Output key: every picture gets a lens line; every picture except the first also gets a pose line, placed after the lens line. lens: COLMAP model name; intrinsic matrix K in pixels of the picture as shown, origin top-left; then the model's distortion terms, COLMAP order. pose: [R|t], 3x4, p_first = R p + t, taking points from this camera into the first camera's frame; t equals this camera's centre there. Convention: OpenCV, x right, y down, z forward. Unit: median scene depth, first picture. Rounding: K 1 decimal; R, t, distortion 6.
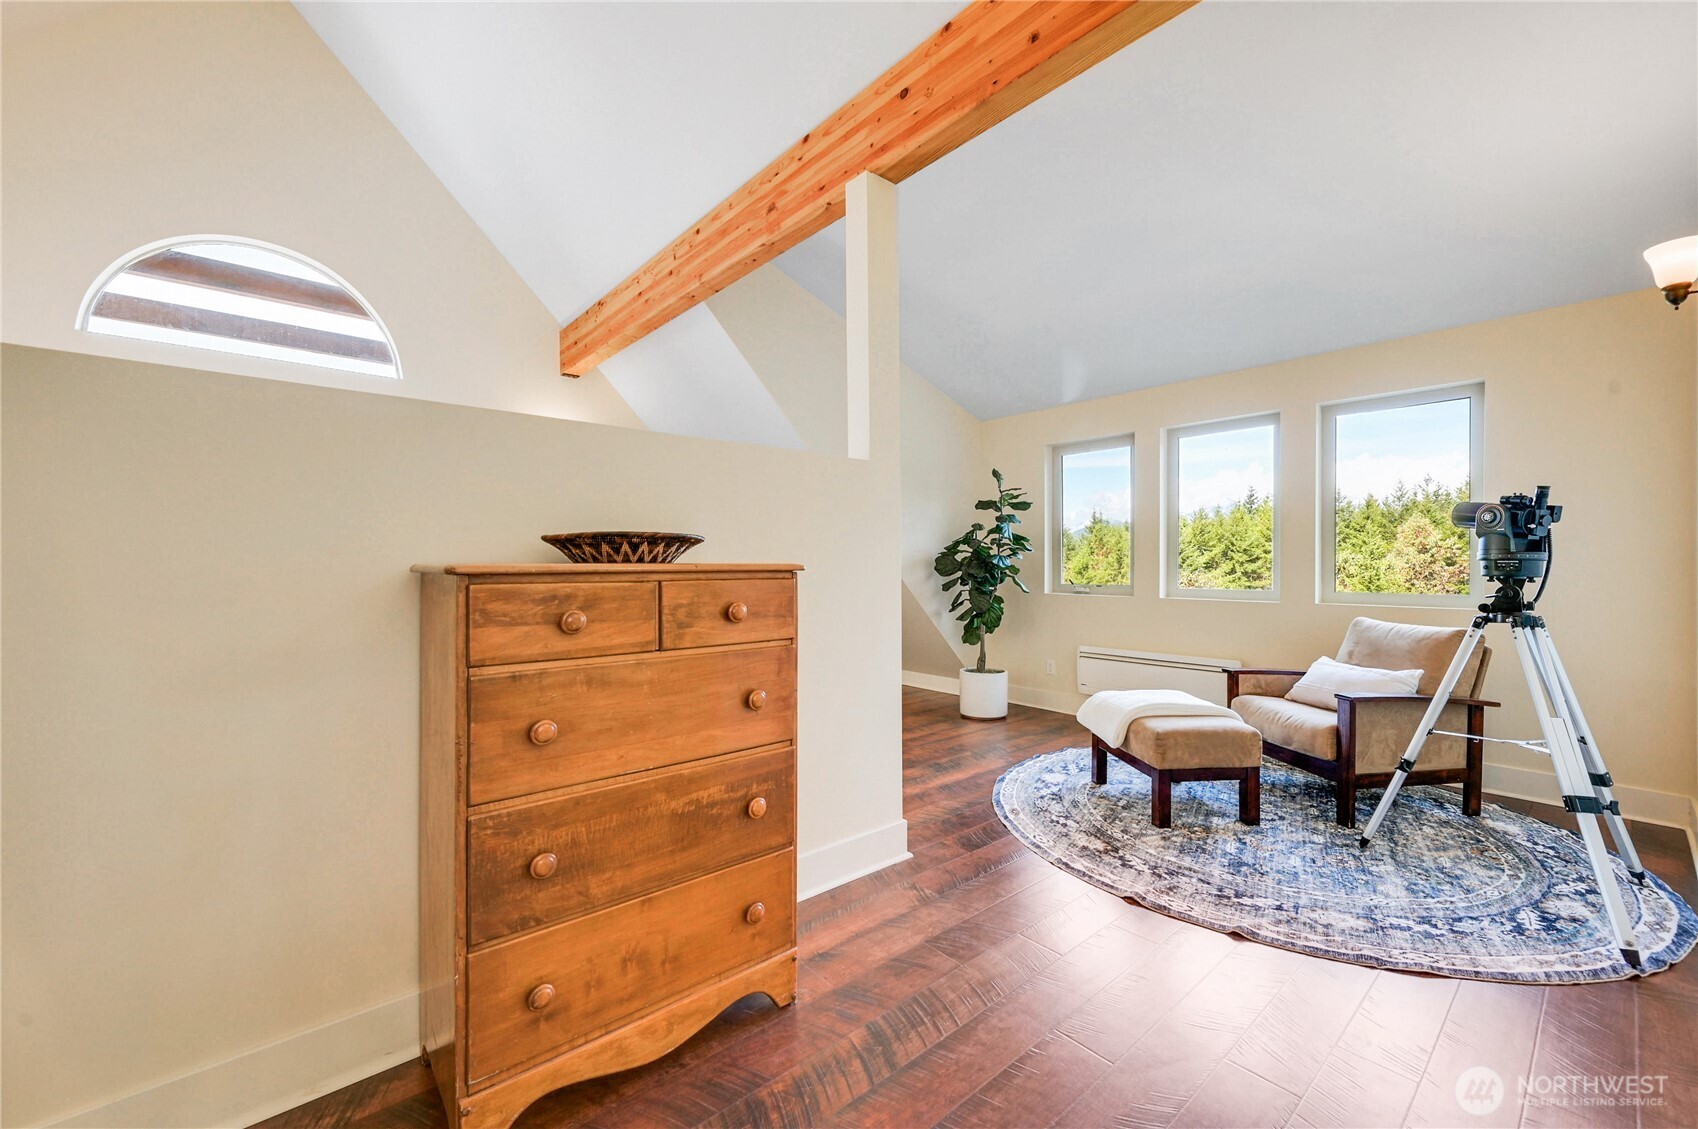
lens RADIAL K [[670.7, 0, 851.4], [0, 670.7, 557.6], [0, 0, 1]] dist [-0.001098, -0.000075]
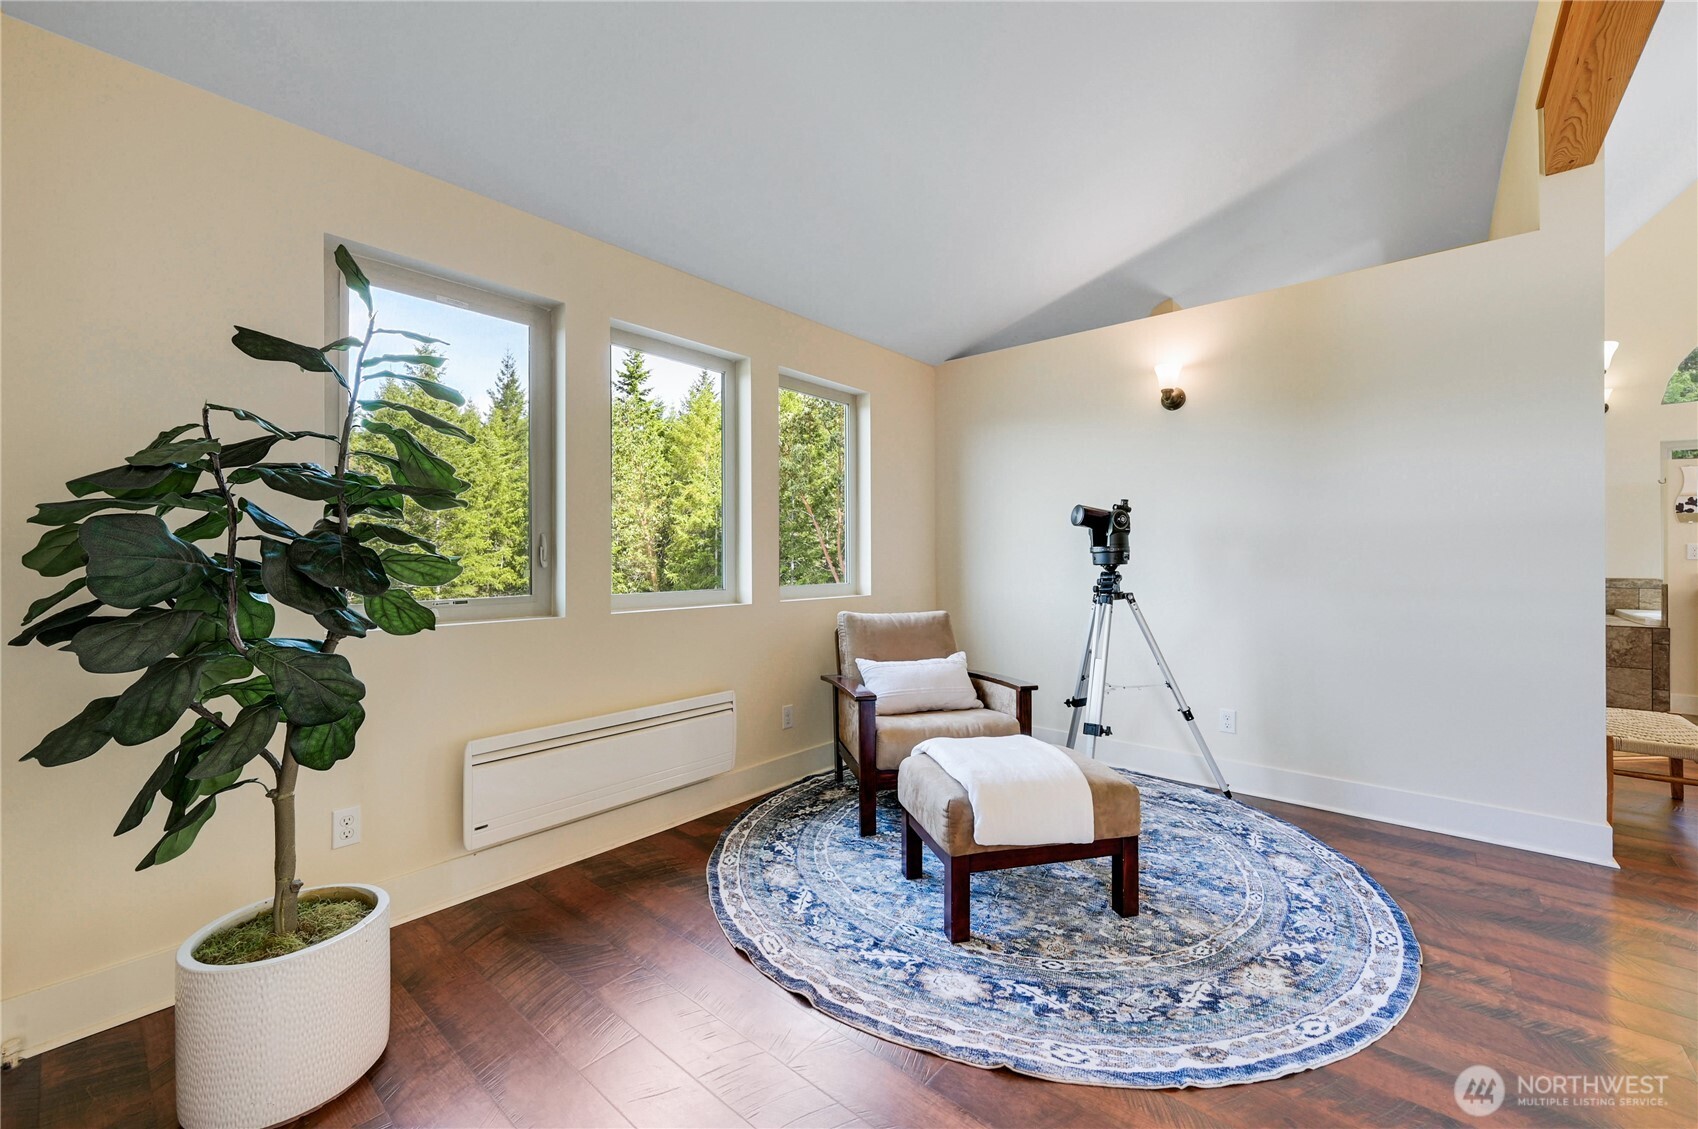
lens RADIAL K [[670.7, 0, 851.4], [0, 670.7, 557.6], [0, 0, 1]] dist [-0.001098, -0.000075]
pose [[-0.150020, -0.000391, 0.988683, -0.262503], [-0.011886, 0.999928, -0.001408, 0.021092], [-0.988612, -0.011962, -0.150014, 1.706510]]
